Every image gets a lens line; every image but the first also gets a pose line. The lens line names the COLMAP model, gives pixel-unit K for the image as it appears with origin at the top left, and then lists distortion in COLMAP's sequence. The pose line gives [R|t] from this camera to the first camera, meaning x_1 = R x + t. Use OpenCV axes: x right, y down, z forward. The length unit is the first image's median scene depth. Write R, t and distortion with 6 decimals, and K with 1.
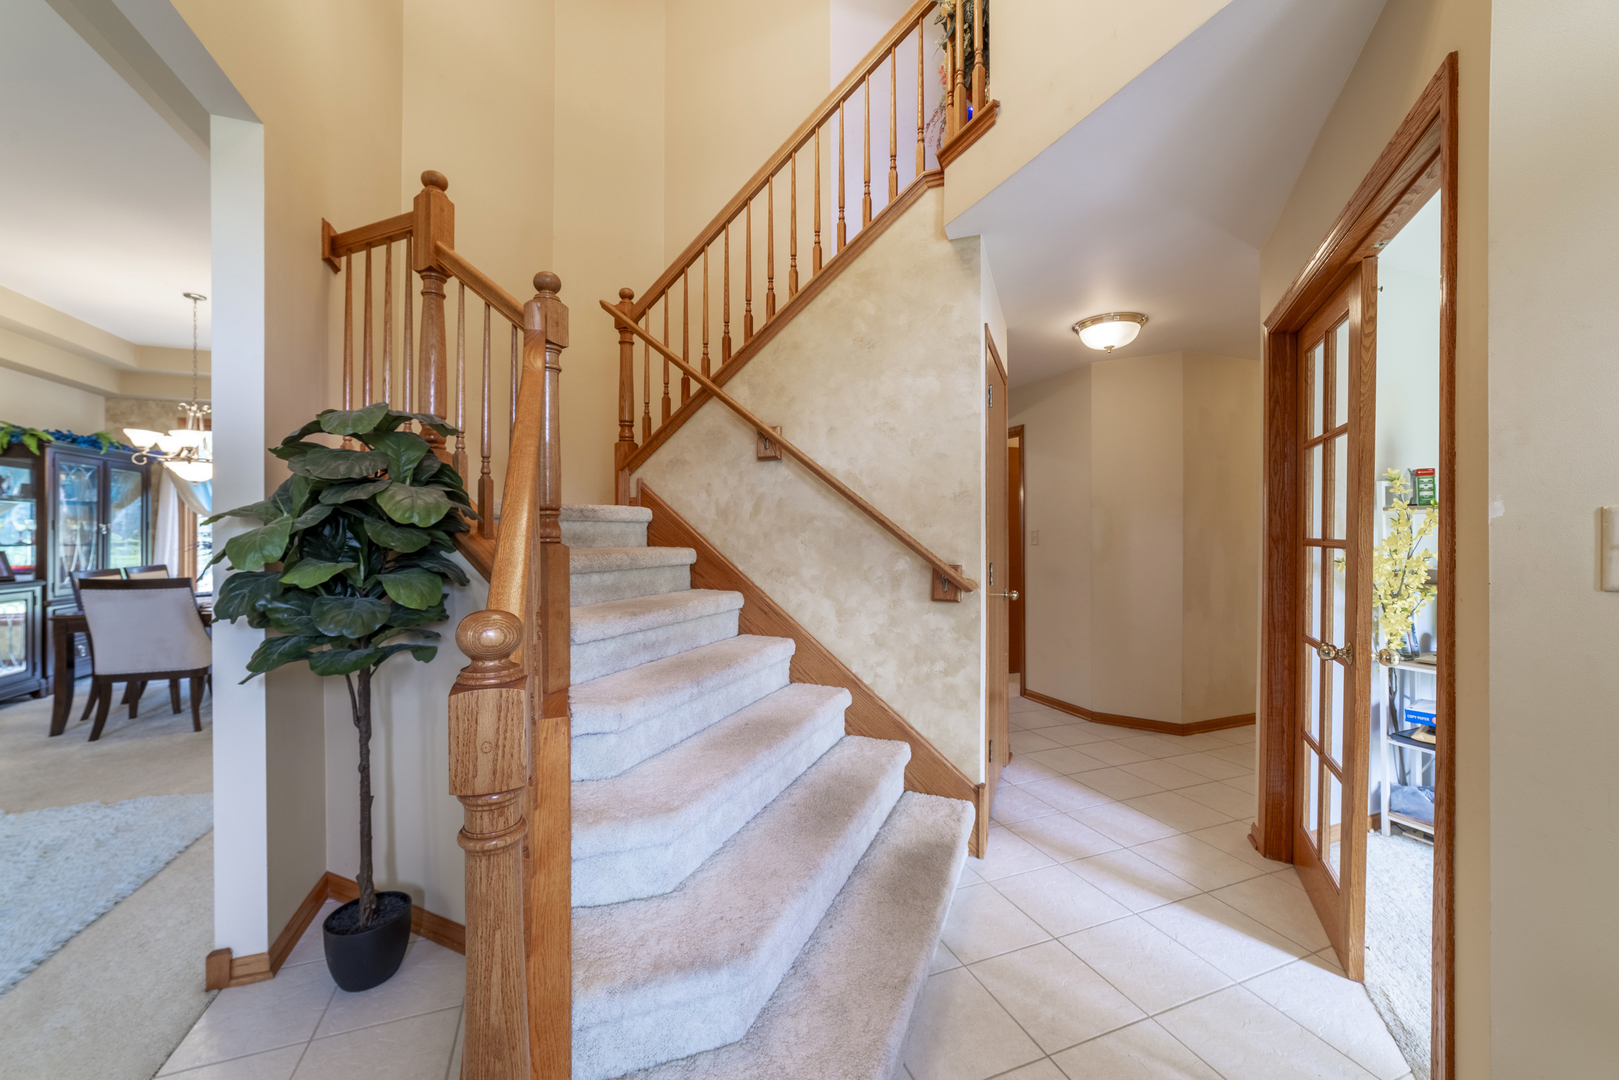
lens RADIAL K [[607.5, 0, 800.8], [0, 607.5, 534.9], [0, 0, 1]] dist [-0.011542, 0.001563]
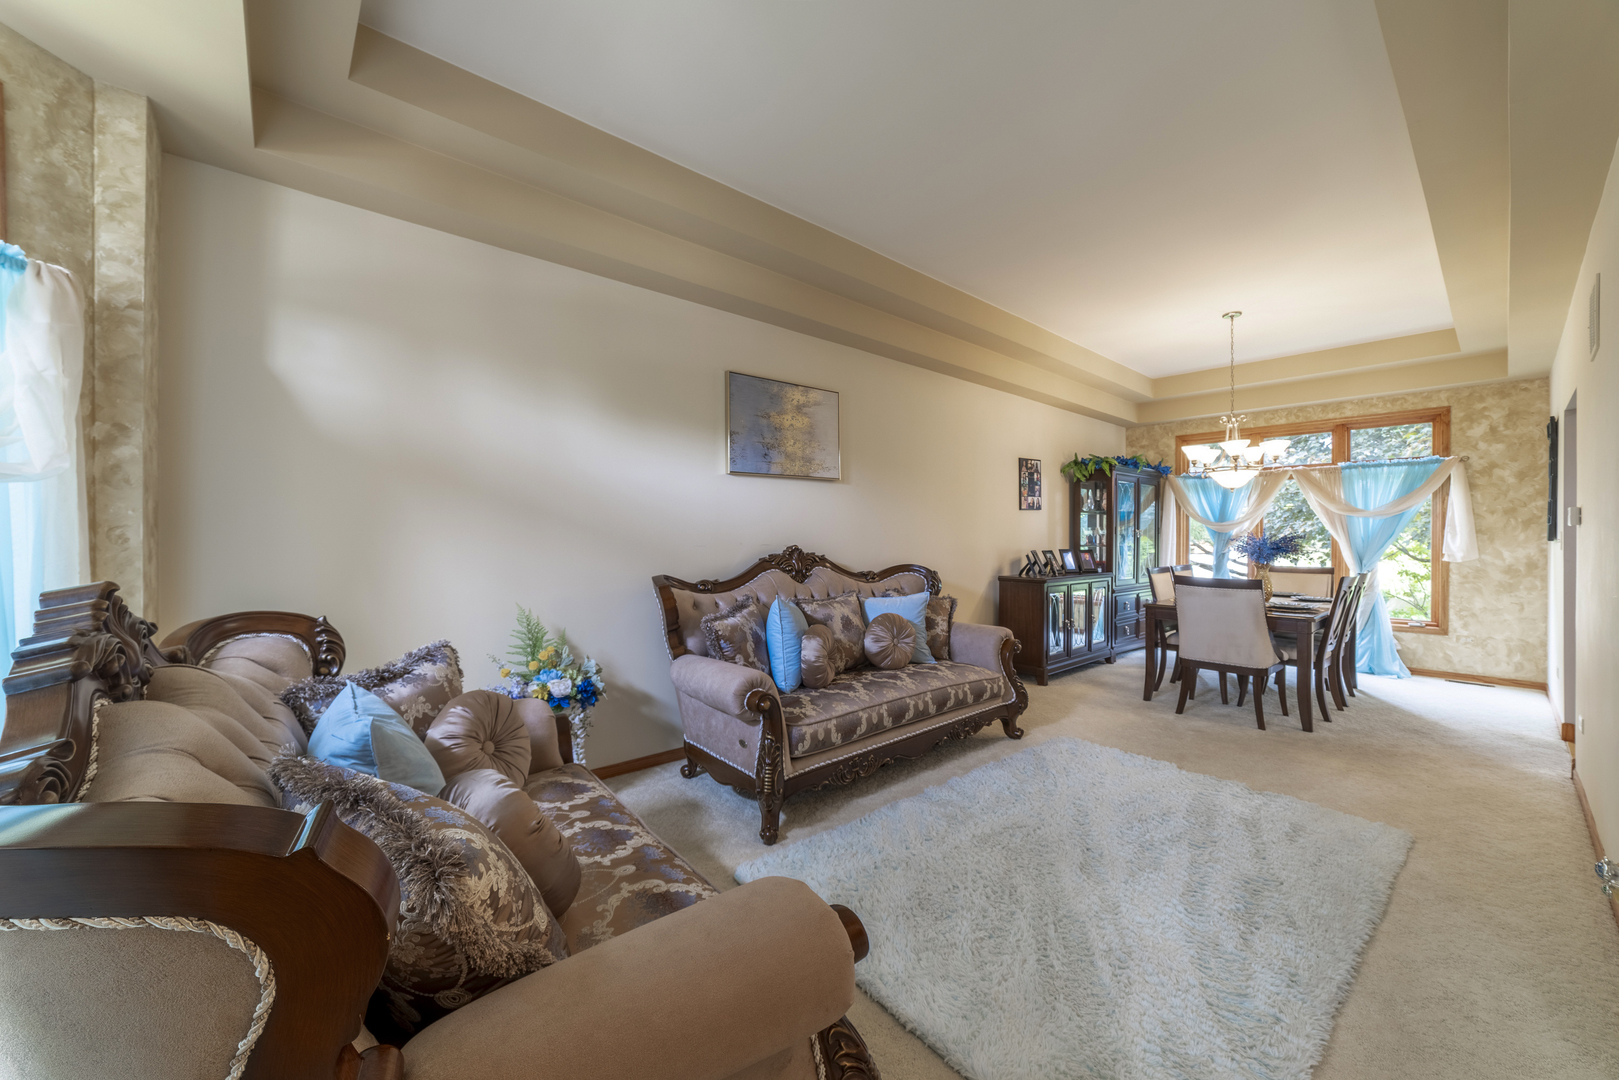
lens RADIAL K [[607.5, 0, 804.2], [0, 607.5, 538.7], [0, 0, 1]] dist [-0.011542, 0.001563]
pose [[0.354295, 0.004003, -0.935125, -0.295117], [-0.005317, 0.999983, 0.002266, 0.002037], [0.935118, 0.004169, 0.354311, -0.091198]]
